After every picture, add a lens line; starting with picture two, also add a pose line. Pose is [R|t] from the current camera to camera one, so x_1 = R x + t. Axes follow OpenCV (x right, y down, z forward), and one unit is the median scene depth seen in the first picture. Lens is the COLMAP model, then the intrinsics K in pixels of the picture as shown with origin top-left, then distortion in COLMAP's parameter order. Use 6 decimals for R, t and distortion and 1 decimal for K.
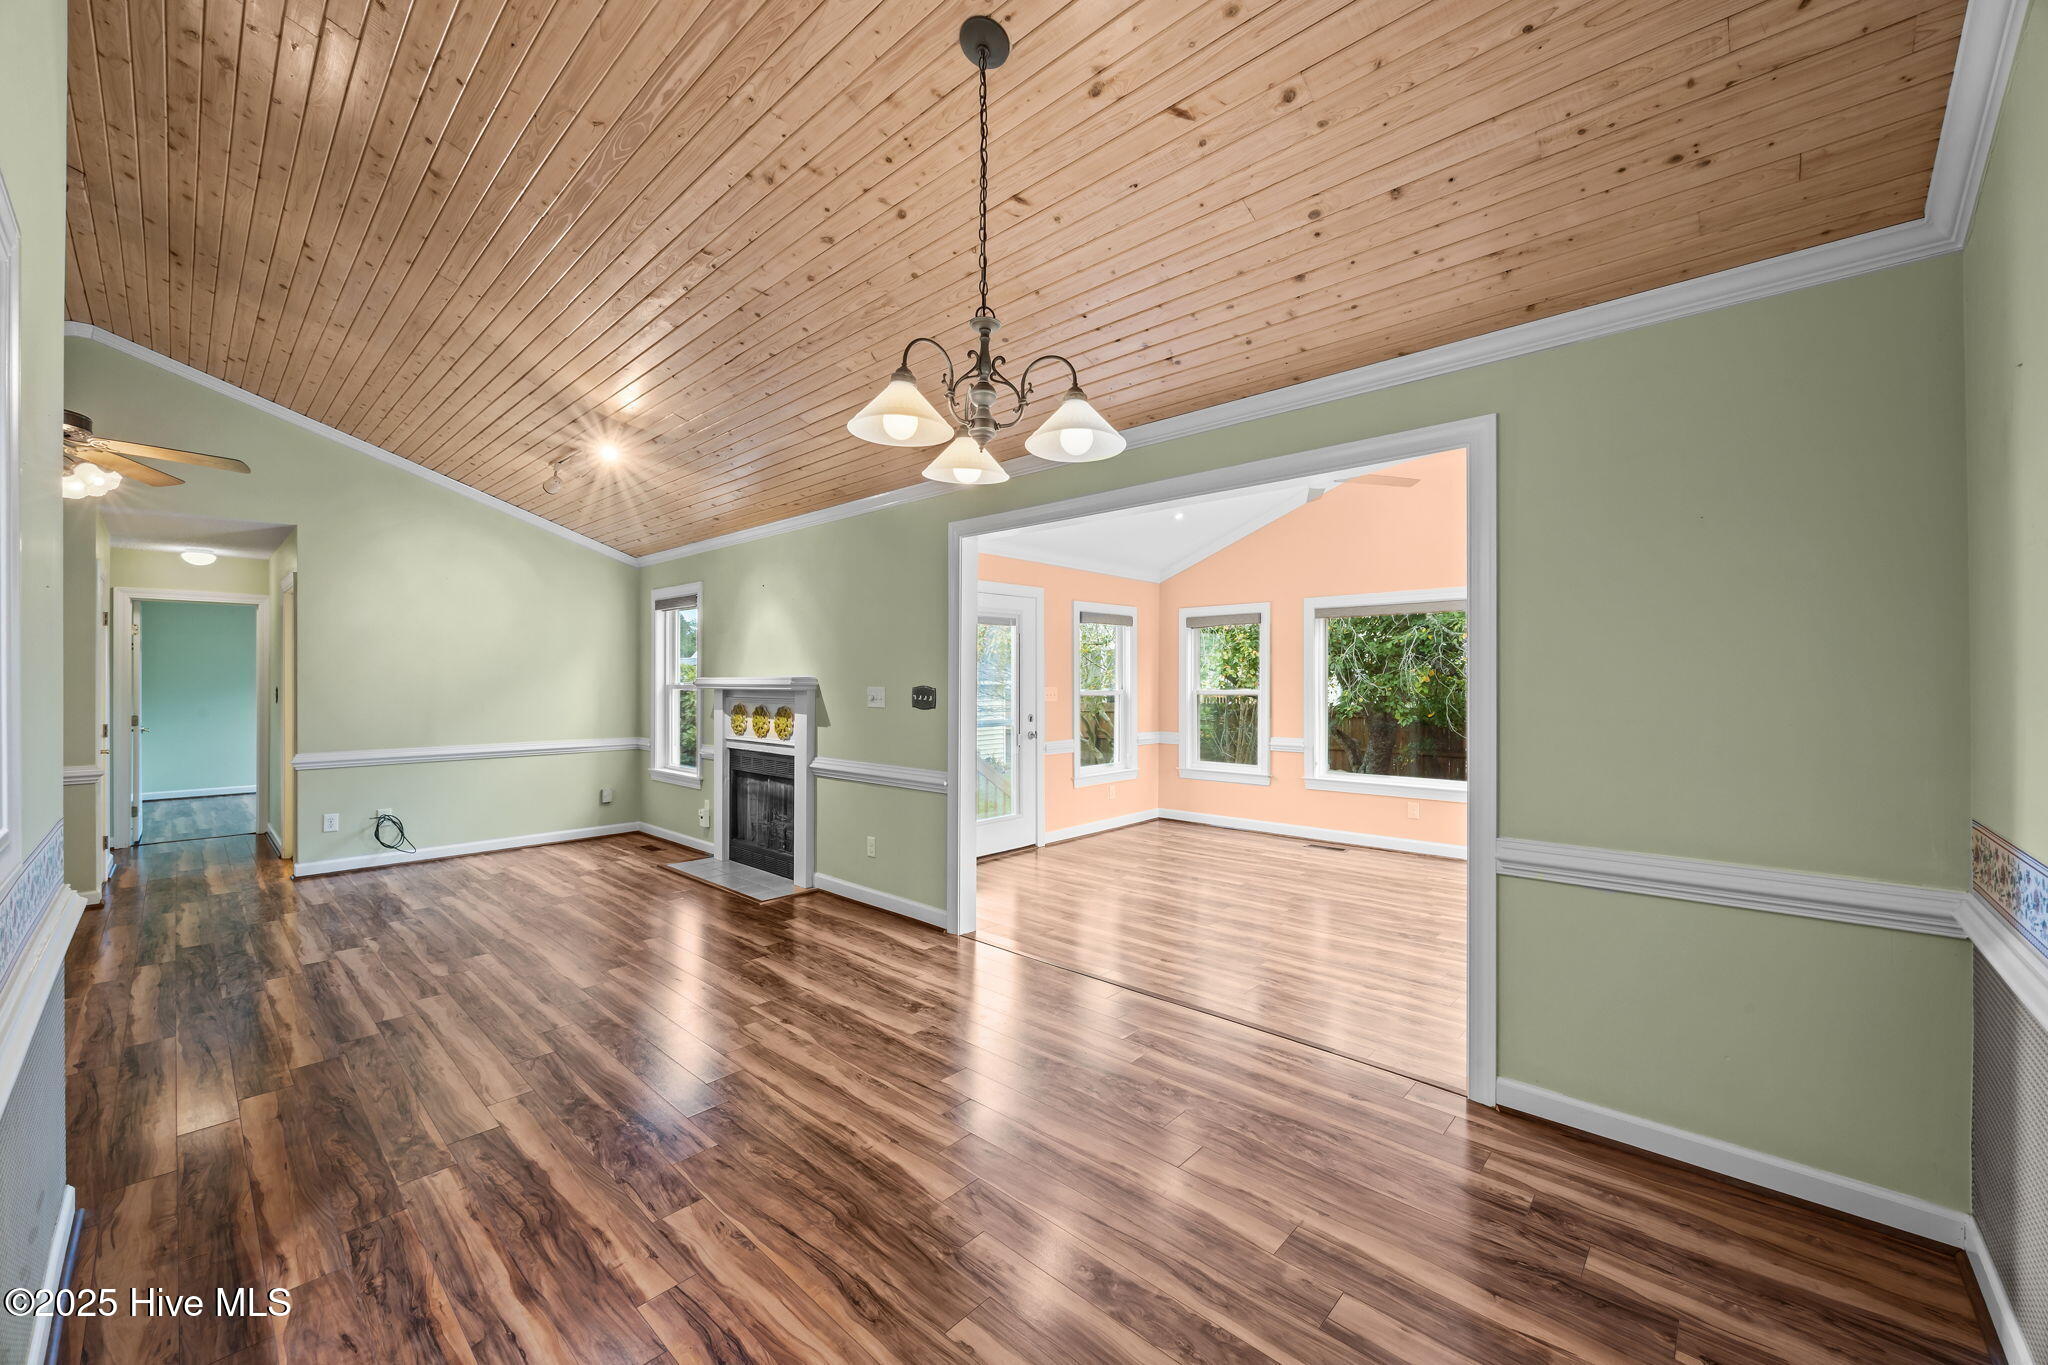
lens RADIAL K [[795.4, 0, 1027.3], [0, 795.4, 675.8], [0, 0, 1]] dist [-0.001184, -0.000099]
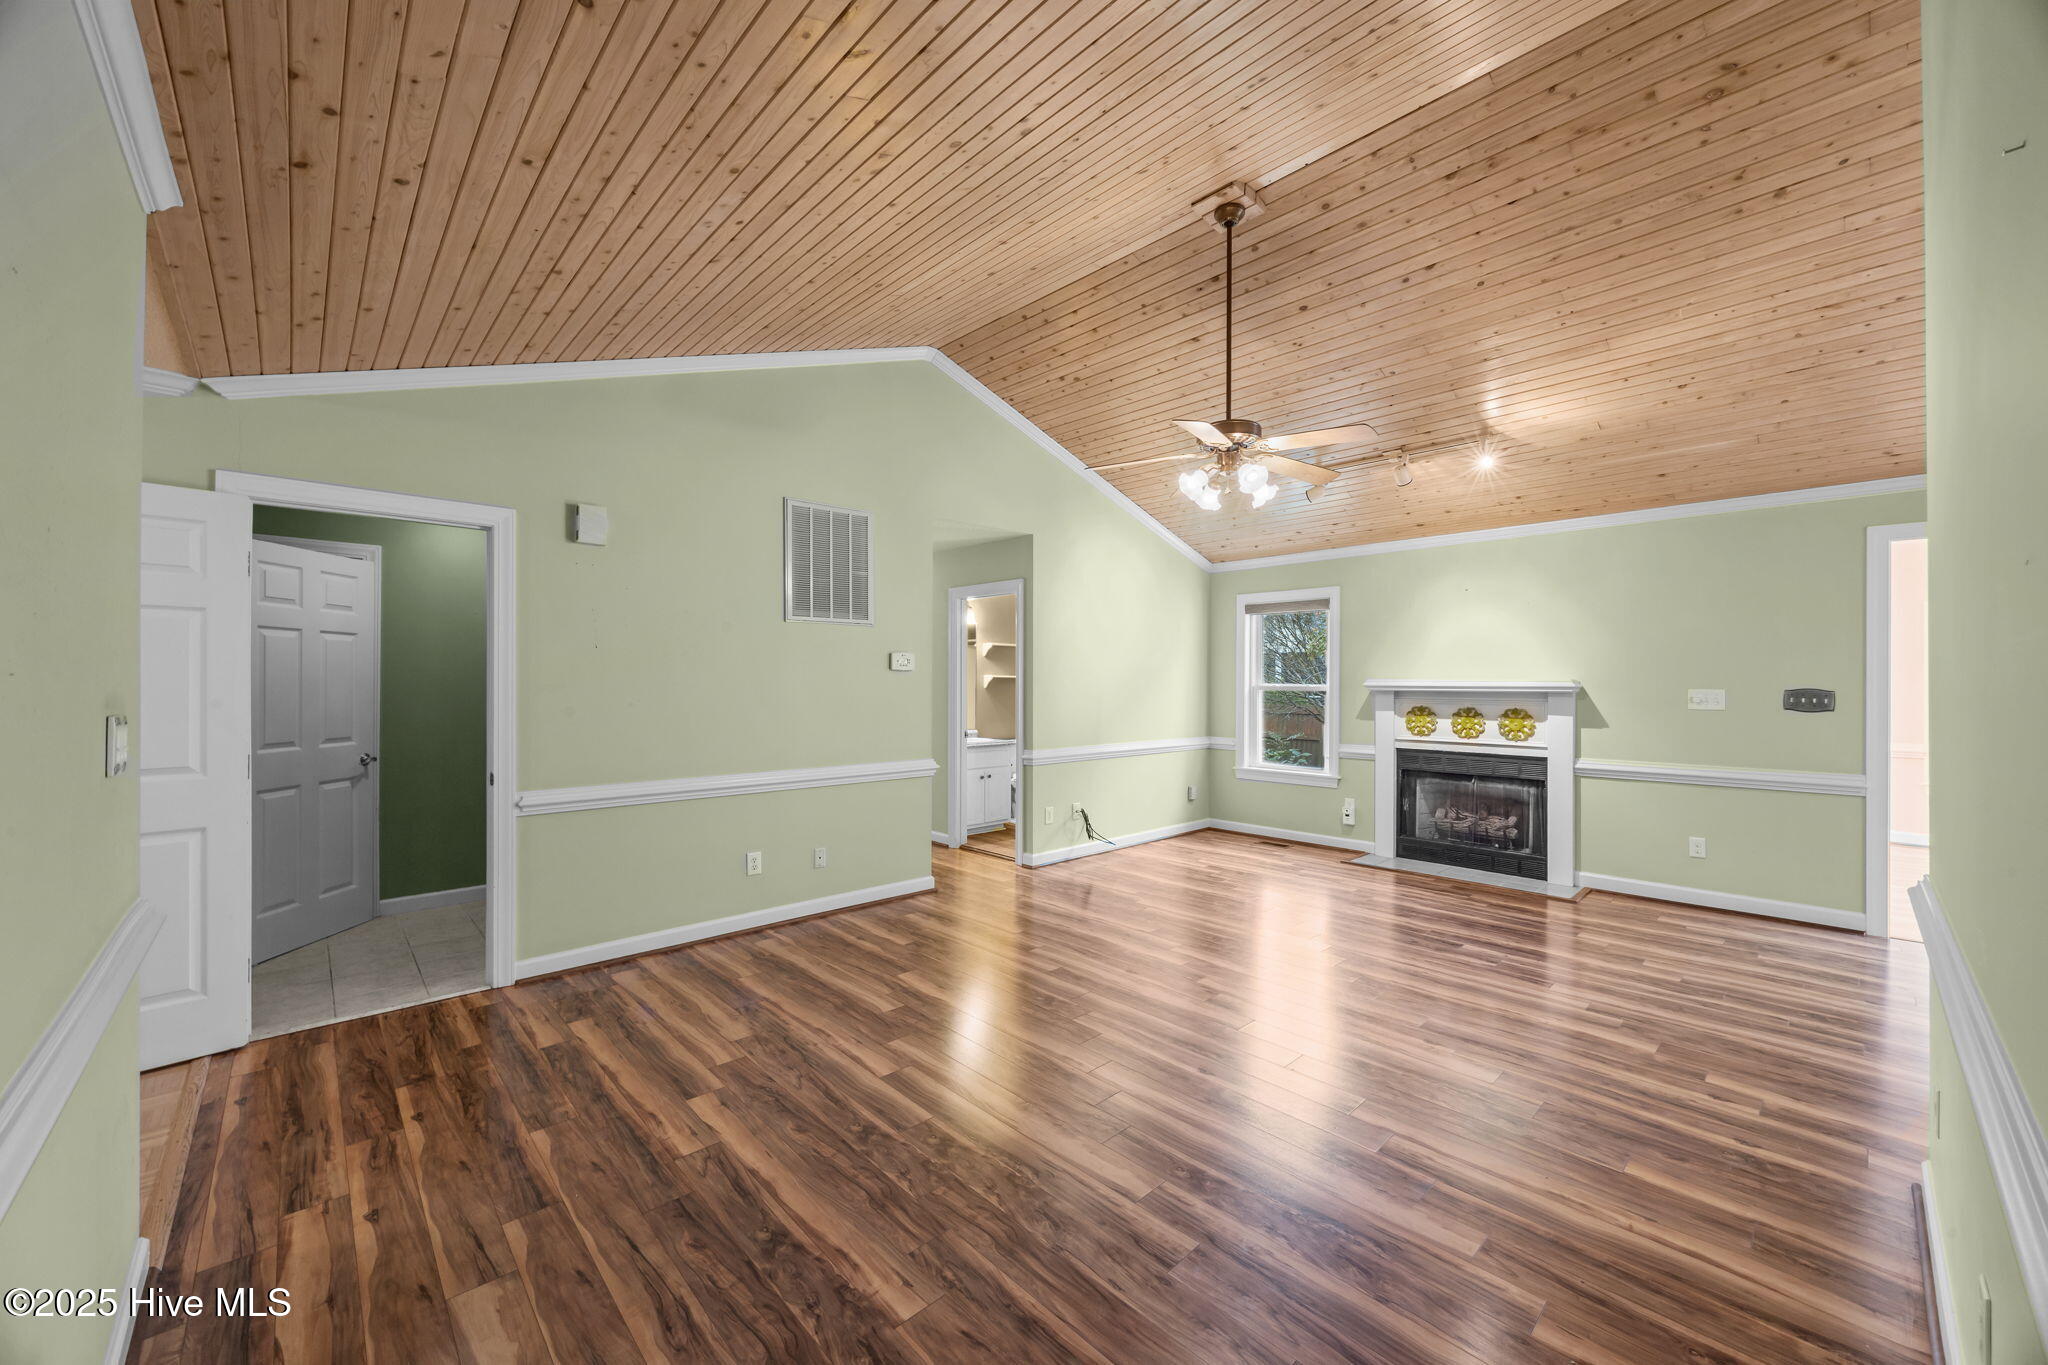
lens RADIAL K [[776.8, 0, 1026.8], [0, 776.8, 681.9], [0, 0, 1]] dist [-0.003438, -0.000193]
pose [[0.997998, 0.005335, -0.063020, -0.801200], [-0.005117, 0.999980, 0.003618, 0.004274], [0.063038, -0.003288, 0.998006, -0.028759]]
